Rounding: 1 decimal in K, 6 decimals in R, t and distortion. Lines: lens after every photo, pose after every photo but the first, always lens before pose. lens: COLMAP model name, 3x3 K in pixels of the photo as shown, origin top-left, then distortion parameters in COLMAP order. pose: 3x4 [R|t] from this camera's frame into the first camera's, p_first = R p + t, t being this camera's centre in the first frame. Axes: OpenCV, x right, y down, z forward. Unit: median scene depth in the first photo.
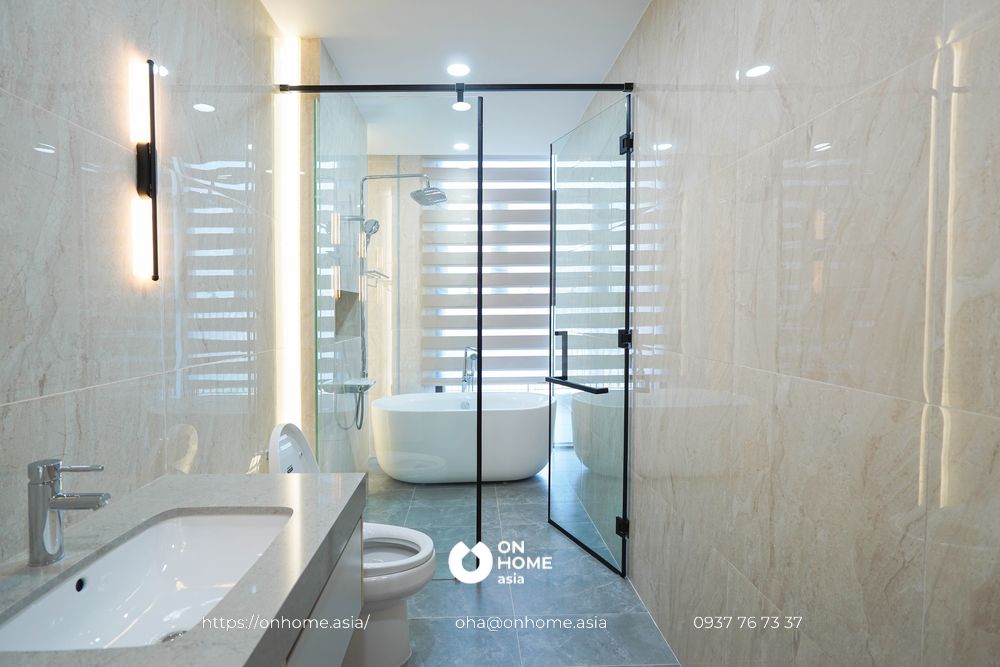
lens RADIAL K [[482.0, 0, 497.0], [0, 482.0, 326.8], [0, 0, 1]] dist [-0.027482, 0.011189]
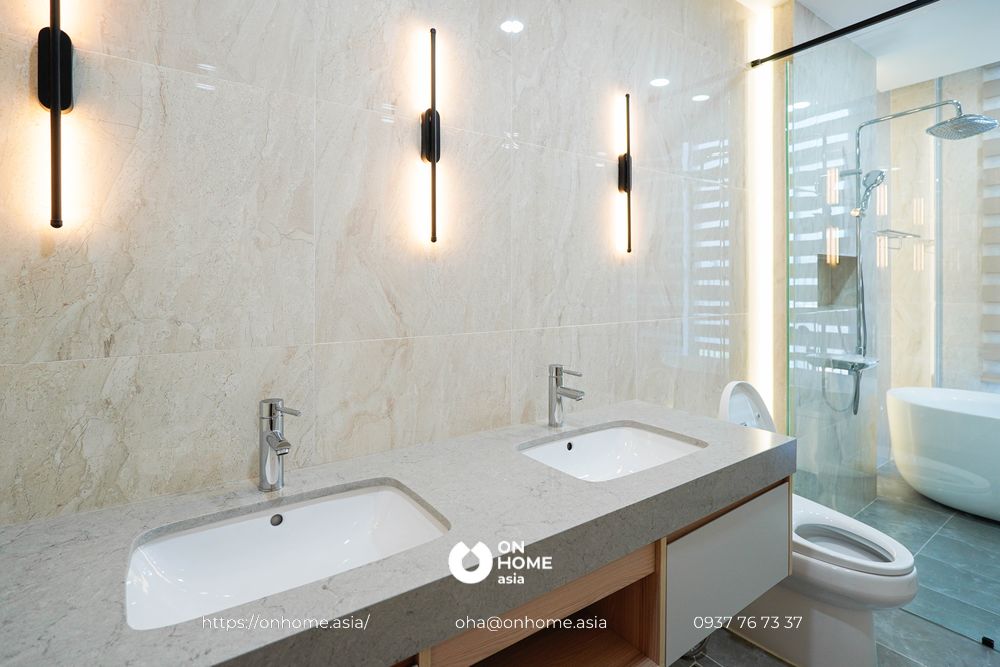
lens RADIAL K [[482.5, 0, 499.5], [0, 482.5, 279.2], [0, 0, 1]] dist [-0.000686, 0.000051]
pose [[0.564061, 0.000793, -0.825733, 0.109885], [-0.028607, 0.999418, -0.018582, 0.007886], [0.825237, 0.034103, 0.563755, -0.041598]]
